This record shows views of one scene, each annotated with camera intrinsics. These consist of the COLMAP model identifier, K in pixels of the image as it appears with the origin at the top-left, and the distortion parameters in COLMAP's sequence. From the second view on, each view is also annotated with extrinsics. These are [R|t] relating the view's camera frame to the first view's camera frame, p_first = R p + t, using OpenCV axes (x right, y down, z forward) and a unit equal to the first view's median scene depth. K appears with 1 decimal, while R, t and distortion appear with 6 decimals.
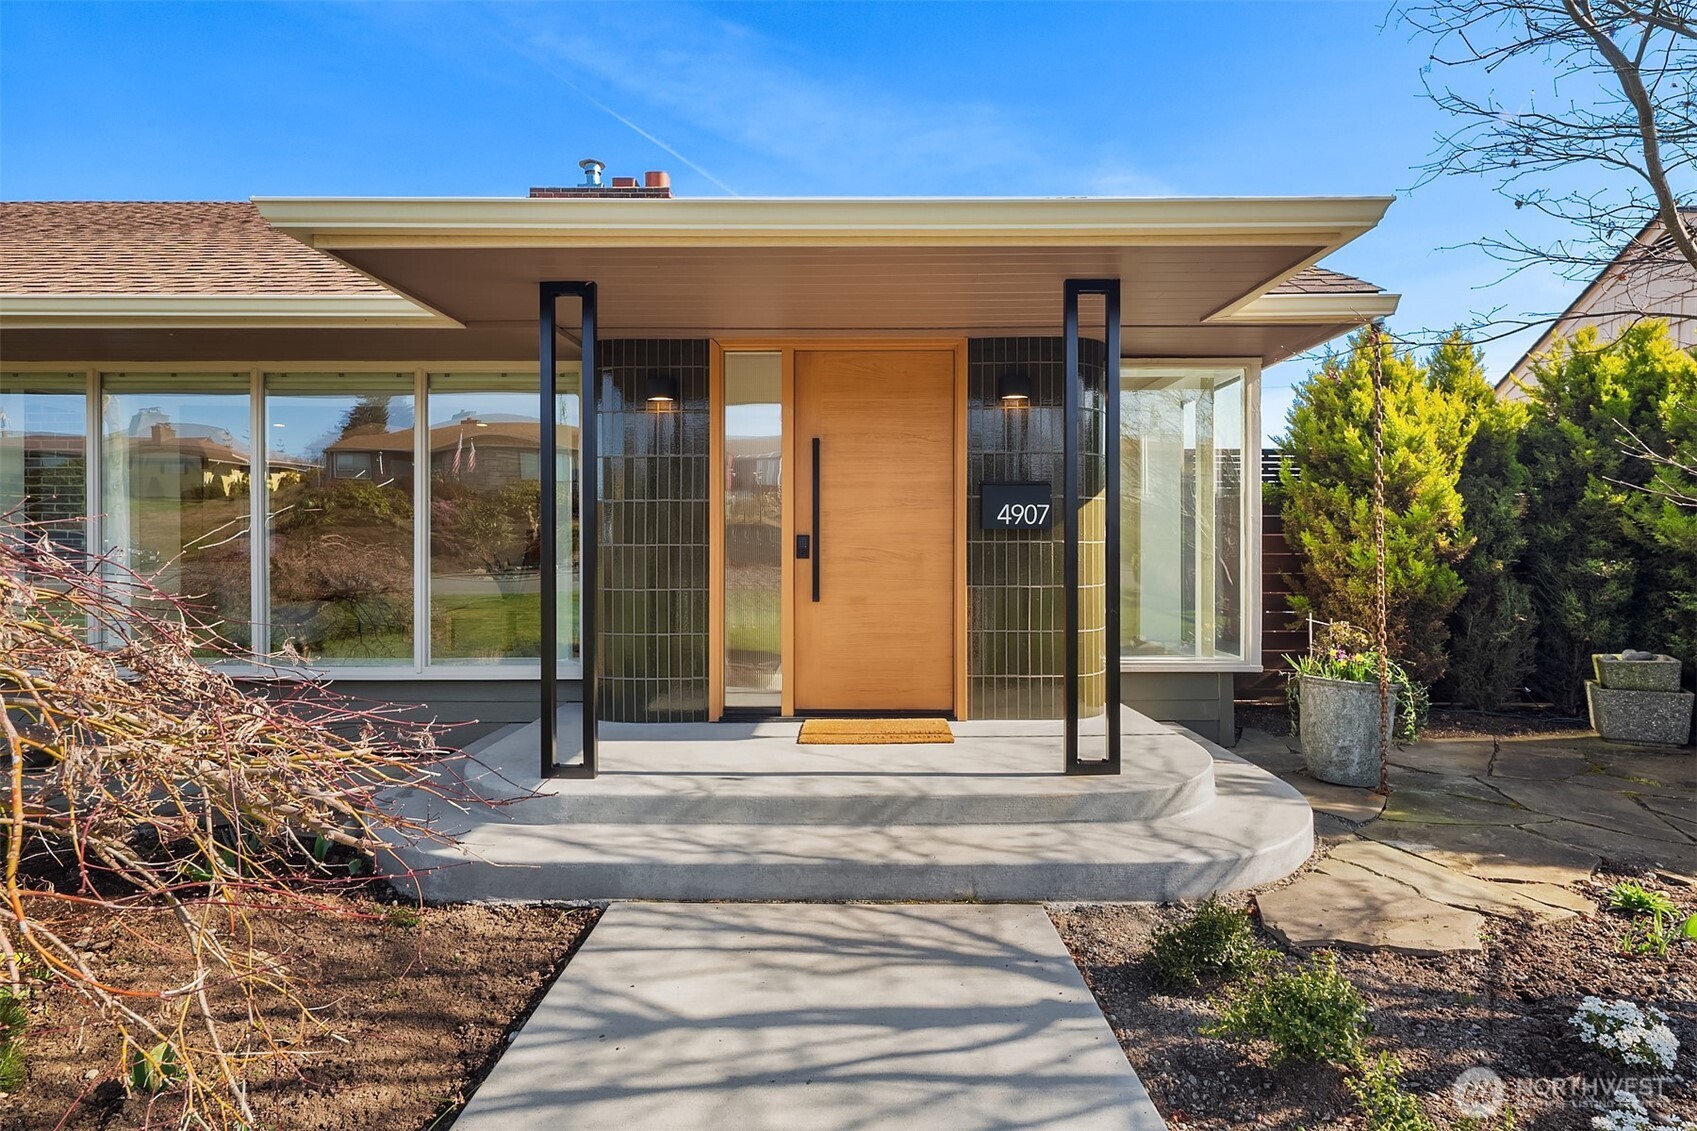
lens RADIAL K [[837.9, 0, 846.3], [0, 837.9, 570.6], [0, 0, 1]] dist [0.014782, -0.002448]
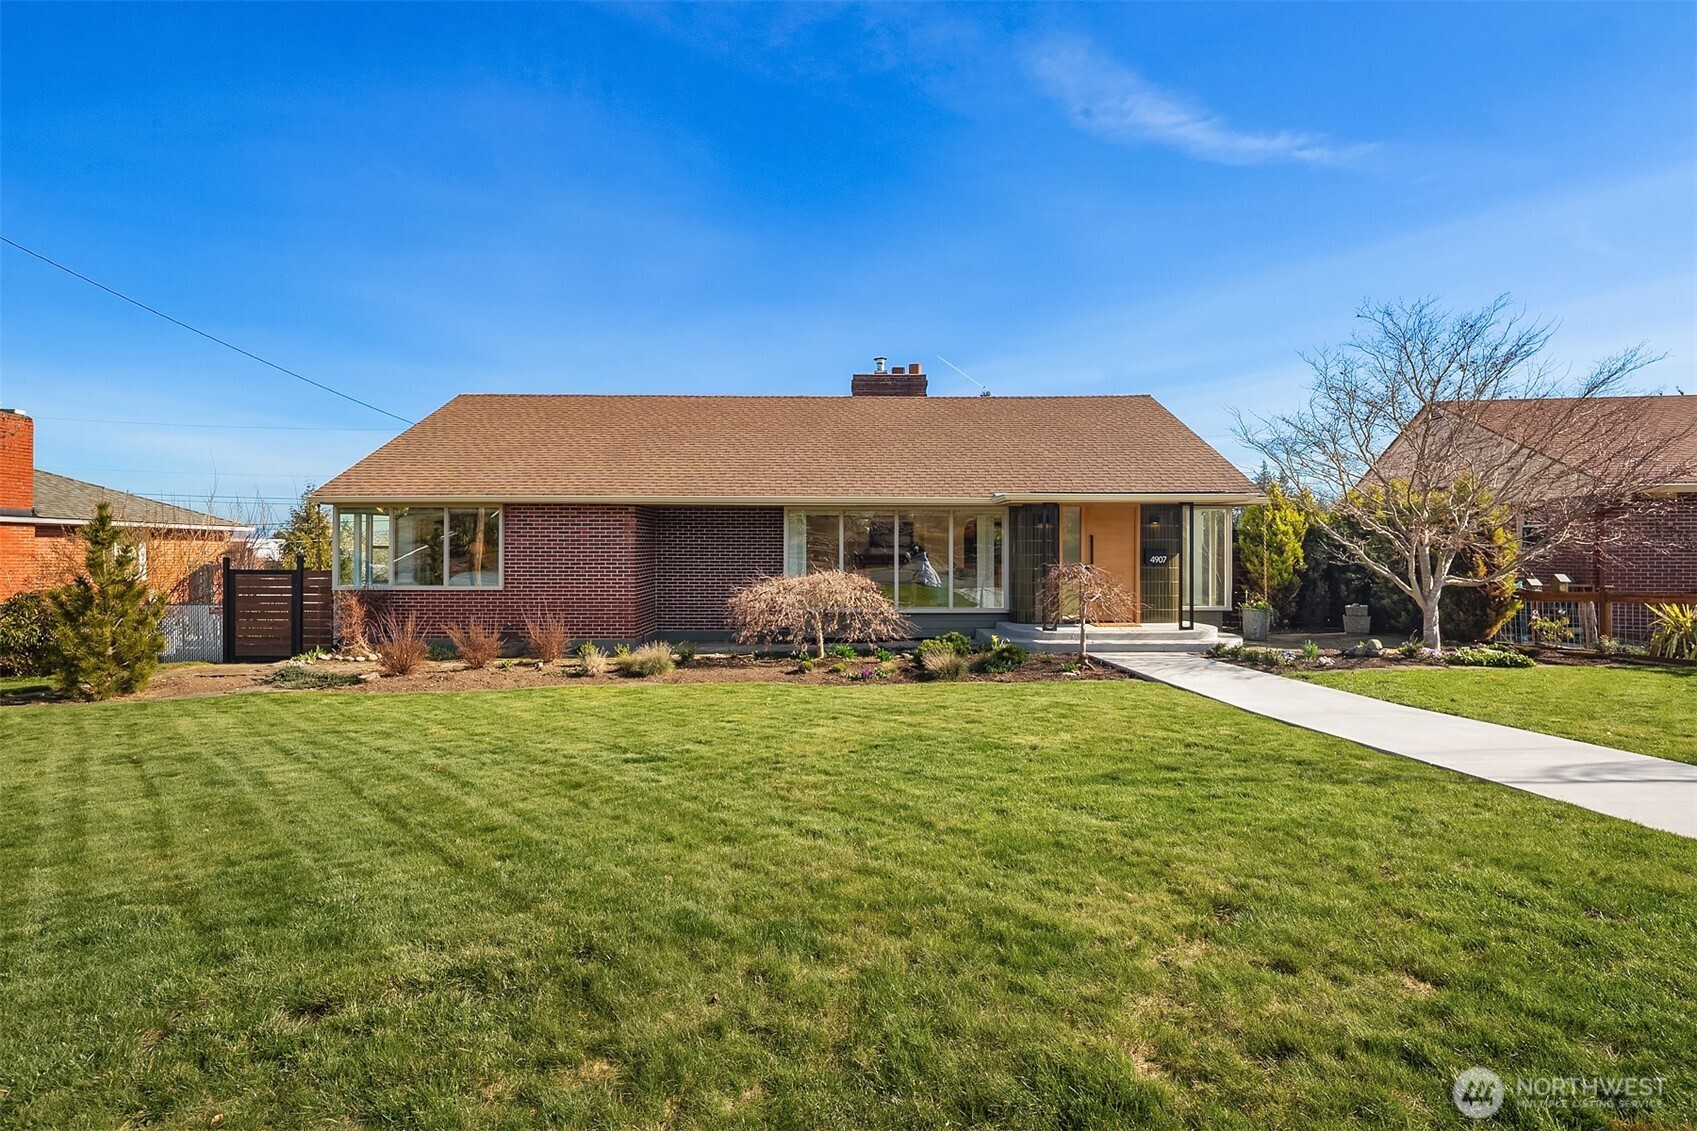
lens RADIAL K [[837.9, 0, 844.3], [0, 837.9, 571.3], [0, 0, 1]] dist [0.014782, -0.002448]
pose [[0.999920, 0.000070, 0.012646, -0.874064], [-0.000021, 0.999992, -0.003882, -0.006797], [-0.012646, 0.003882, 0.999912, -1.868652]]
